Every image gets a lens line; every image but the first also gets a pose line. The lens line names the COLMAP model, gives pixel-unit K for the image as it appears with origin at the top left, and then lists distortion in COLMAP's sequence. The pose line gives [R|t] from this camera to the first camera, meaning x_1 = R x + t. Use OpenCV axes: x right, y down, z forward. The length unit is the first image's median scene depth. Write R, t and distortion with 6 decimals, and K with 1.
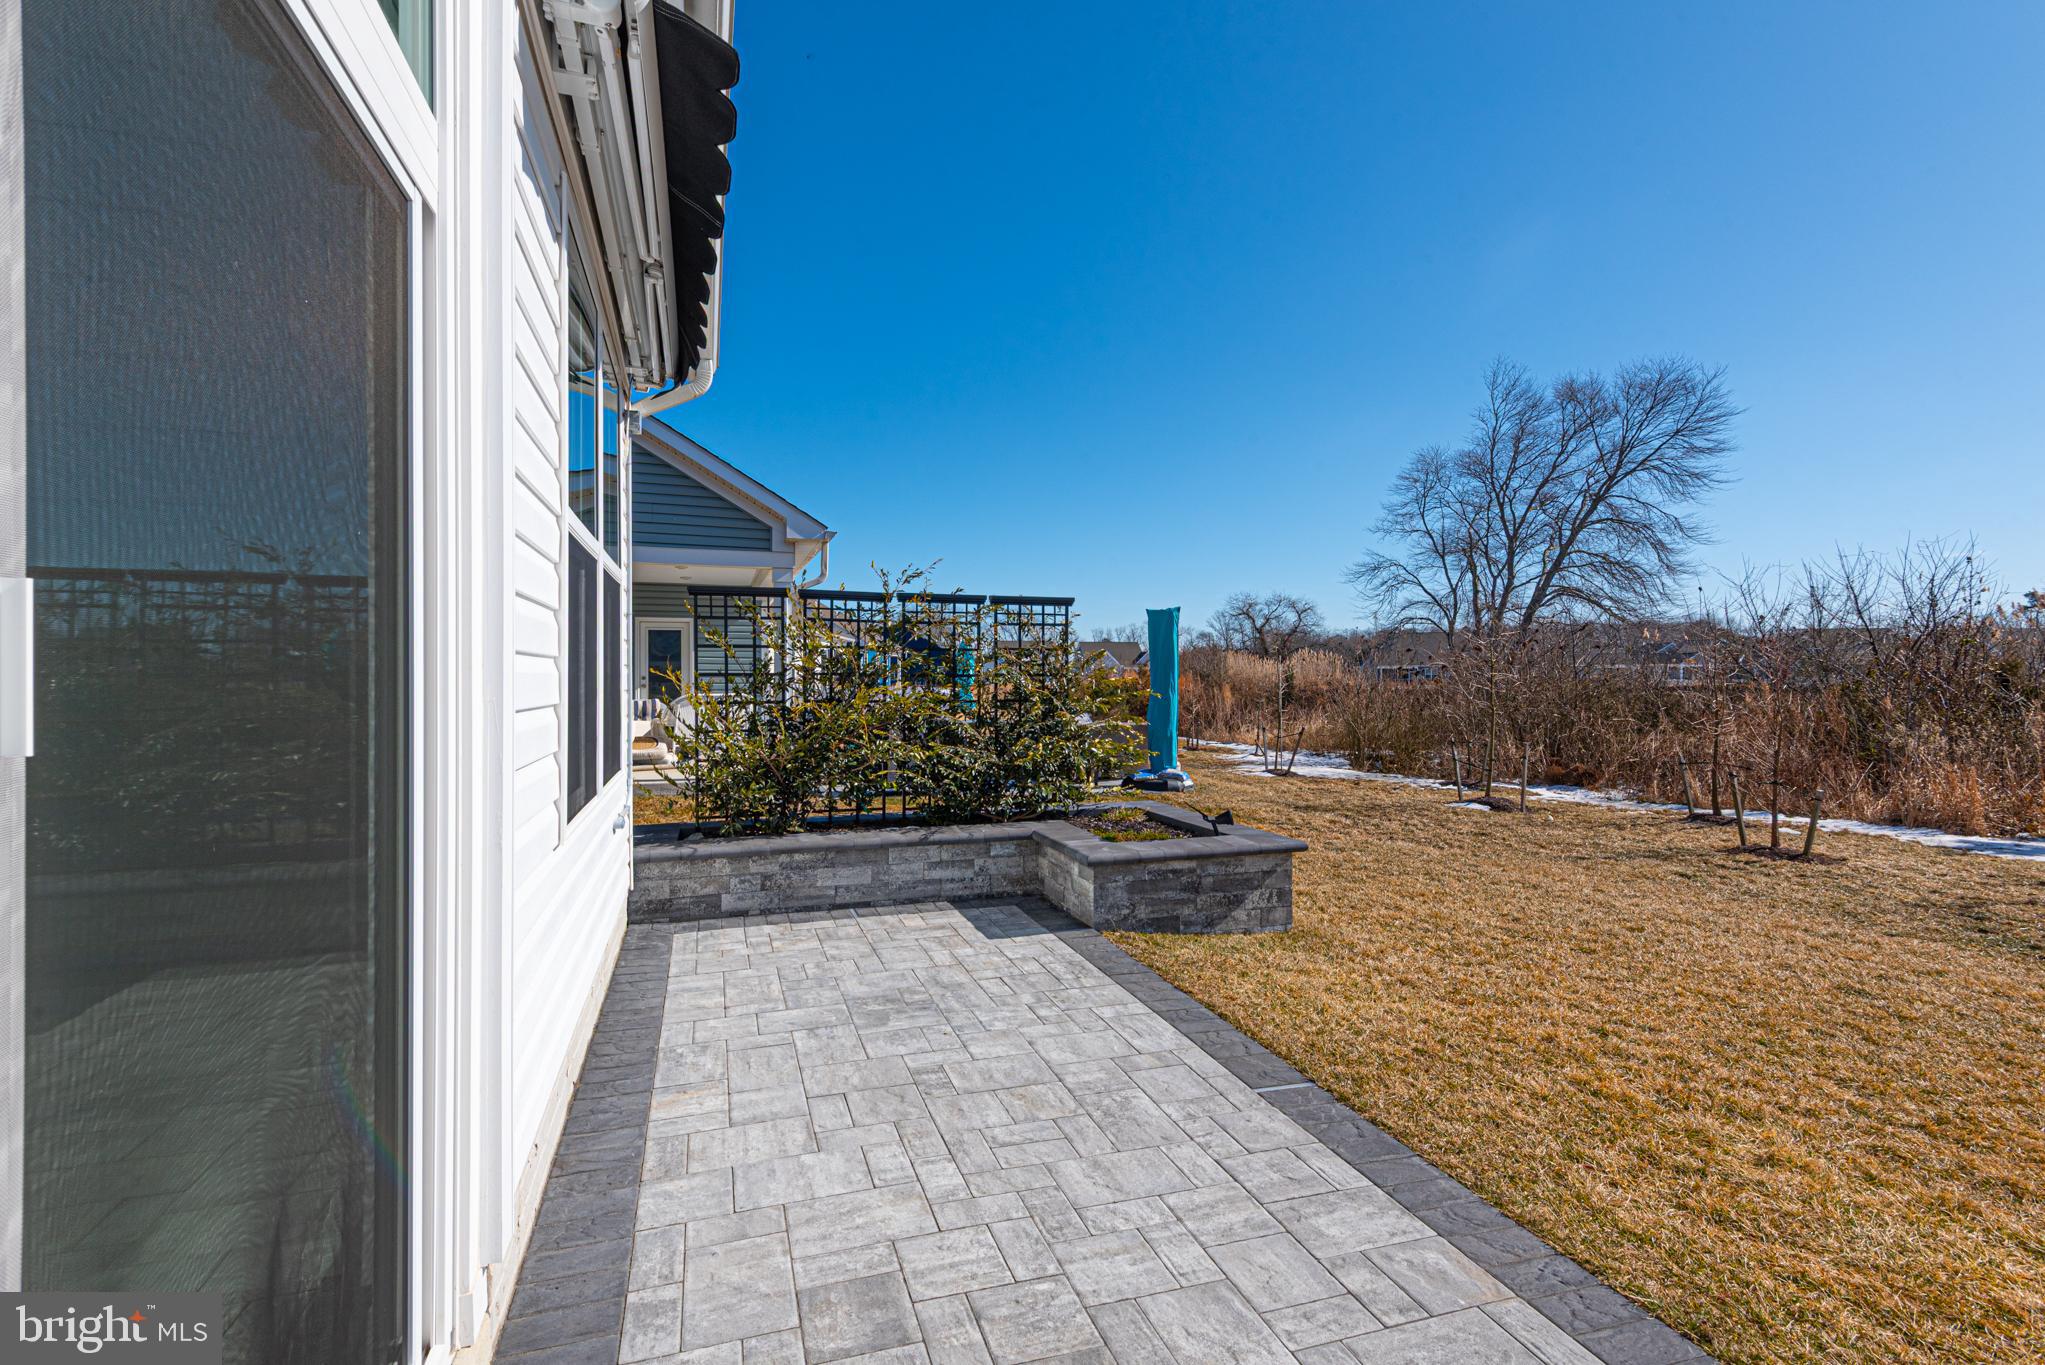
lens RADIAL K [[937.7, 0, 1023.0], [0, 937.7, 678.0], [0, 0, 1]] dist [0.012770, -0.001981]
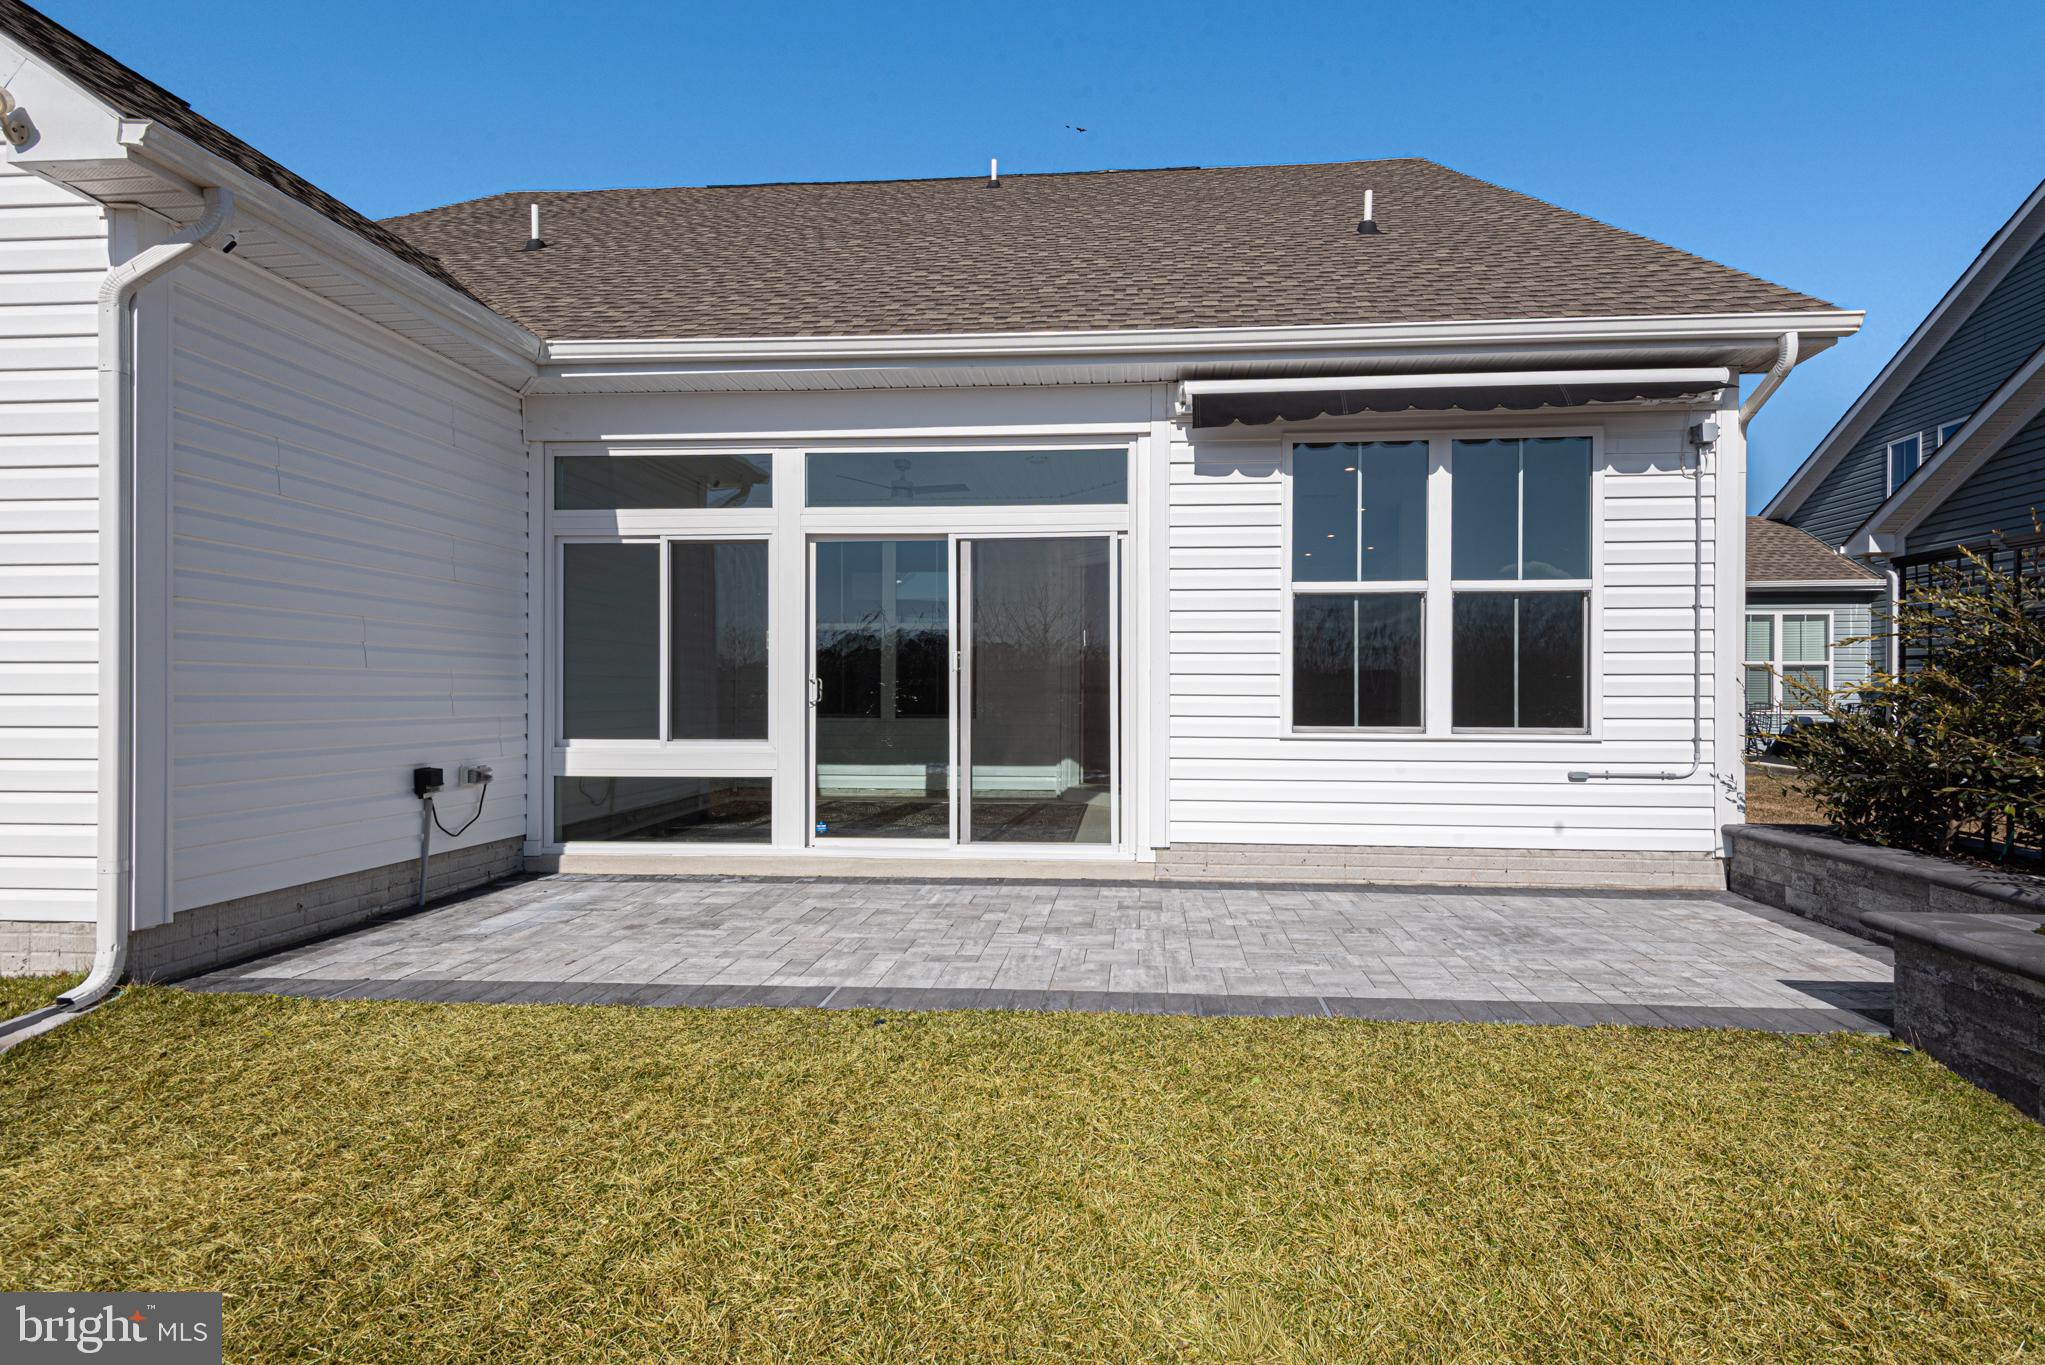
lens RADIAL K [[937.7, 0, 1022.7], [0, 937.7, 689.0], [0, 0, 1]] dist [0.012770, -0.001981]
pose [[-0.436317, -0.005962, -0.899773, 1.064849], [-0.006138, 0.999975, -0.003649, 0.042687], [0.899772, 0.003930, -0.436343, 0.853647]]
